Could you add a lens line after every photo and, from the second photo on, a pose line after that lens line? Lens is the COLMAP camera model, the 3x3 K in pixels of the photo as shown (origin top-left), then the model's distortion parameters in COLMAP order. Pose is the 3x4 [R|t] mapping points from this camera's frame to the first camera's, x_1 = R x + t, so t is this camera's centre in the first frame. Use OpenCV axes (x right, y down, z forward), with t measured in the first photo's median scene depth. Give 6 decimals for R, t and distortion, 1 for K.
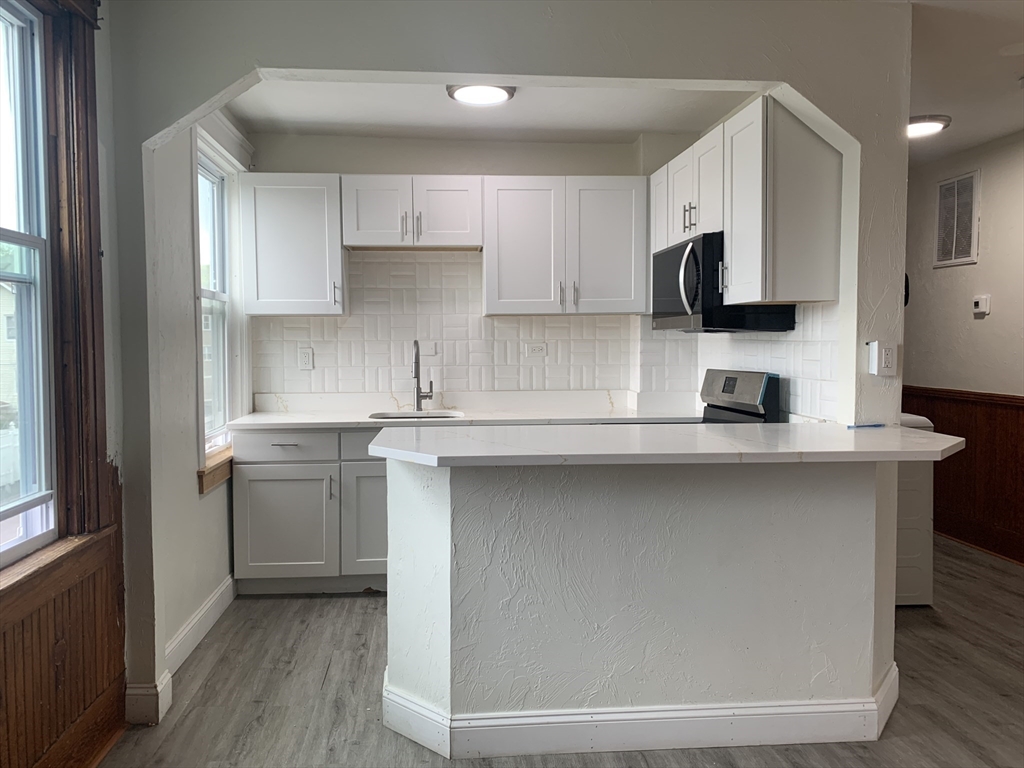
lens RADIAL K [[775.6, 0, 511.6], [0, 775.6, 376.7], [0, 0, 1]] dist [0.118144, -0.174292]
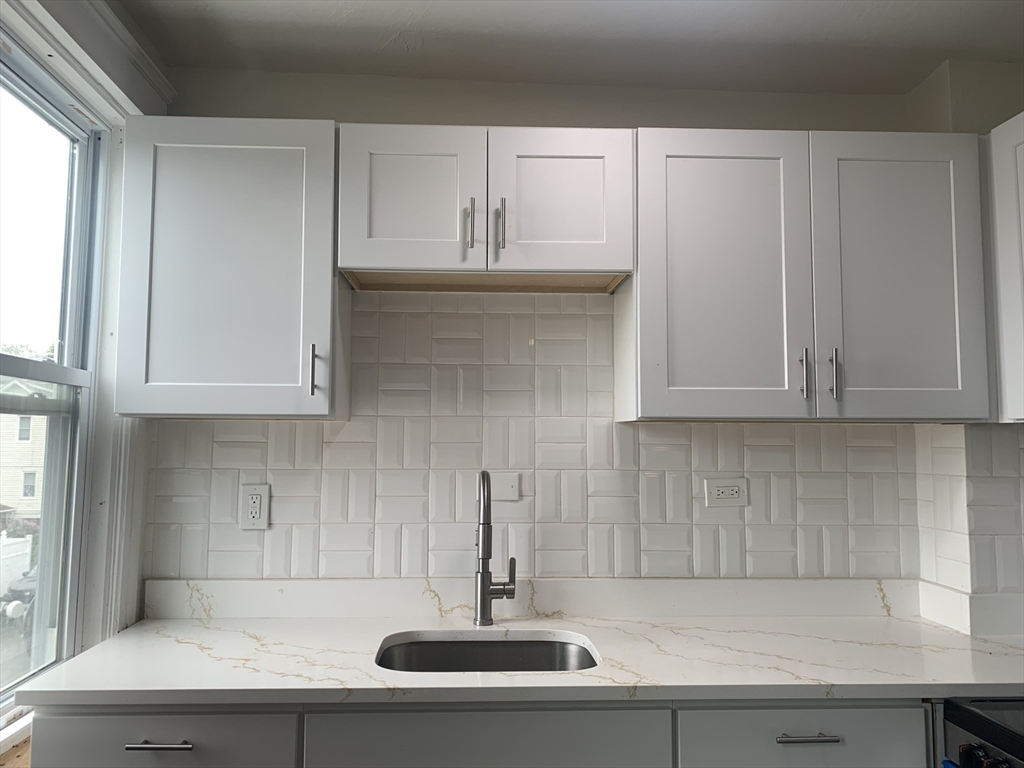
lens RADIAL K [[775.6, 0, 511.6], [0, 775.6, 376.7], [0, 0, 1]] dist [0.118144, -0.174292]
pose [[0.999504, 0.008866, -0.030219, -0.094074], [-0.012805, 0.991065, -0.132761, -0.042031], [0.028772, 0.133082, 0.990687, 0.533922]]
